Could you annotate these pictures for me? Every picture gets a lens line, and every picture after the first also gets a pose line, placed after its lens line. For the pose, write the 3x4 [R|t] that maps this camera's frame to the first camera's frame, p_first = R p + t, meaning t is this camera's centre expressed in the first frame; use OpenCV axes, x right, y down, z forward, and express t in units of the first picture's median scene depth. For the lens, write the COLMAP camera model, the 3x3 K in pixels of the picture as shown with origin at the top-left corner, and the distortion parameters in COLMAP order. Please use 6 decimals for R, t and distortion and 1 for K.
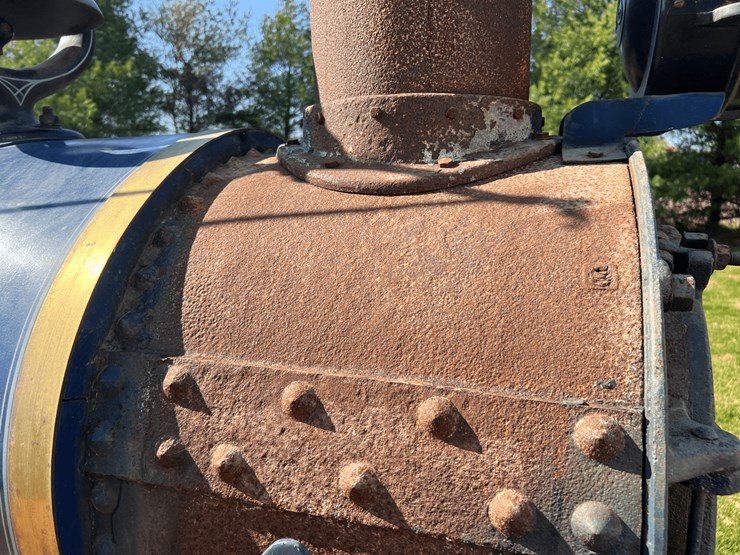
lens RADIAL K [[619.2, 0, 370.0], [0, 619.2, 277.5], [0, 0, 1]] dist [0.003196, 0.008030]
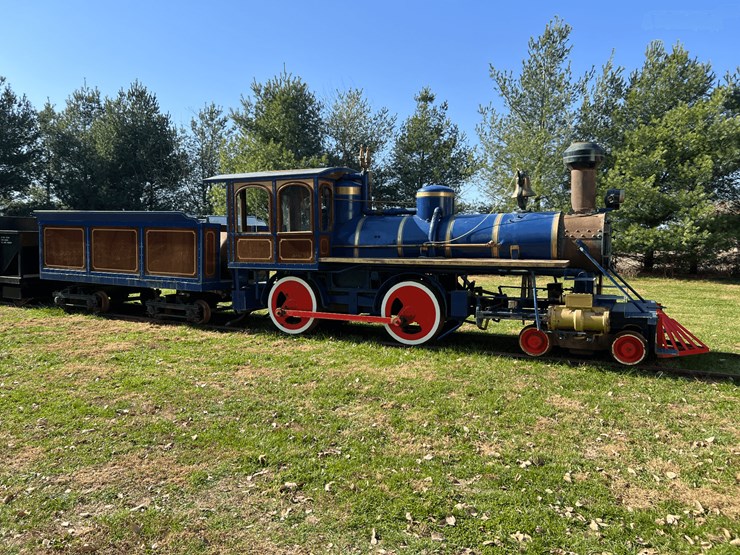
lens RADIAL K [[548.0, 0, 370.0], [0, 548.0, 277.5], [0, 0, 1]] dist [0.003792, -0.006628]
pose [[0.985728, 0.010099, -0.168040, -0.041307], [-0.024912, 0.995960, -0.086275, 0.038104], [0.166490, 0.089230, 0.981997, -0.185087]]
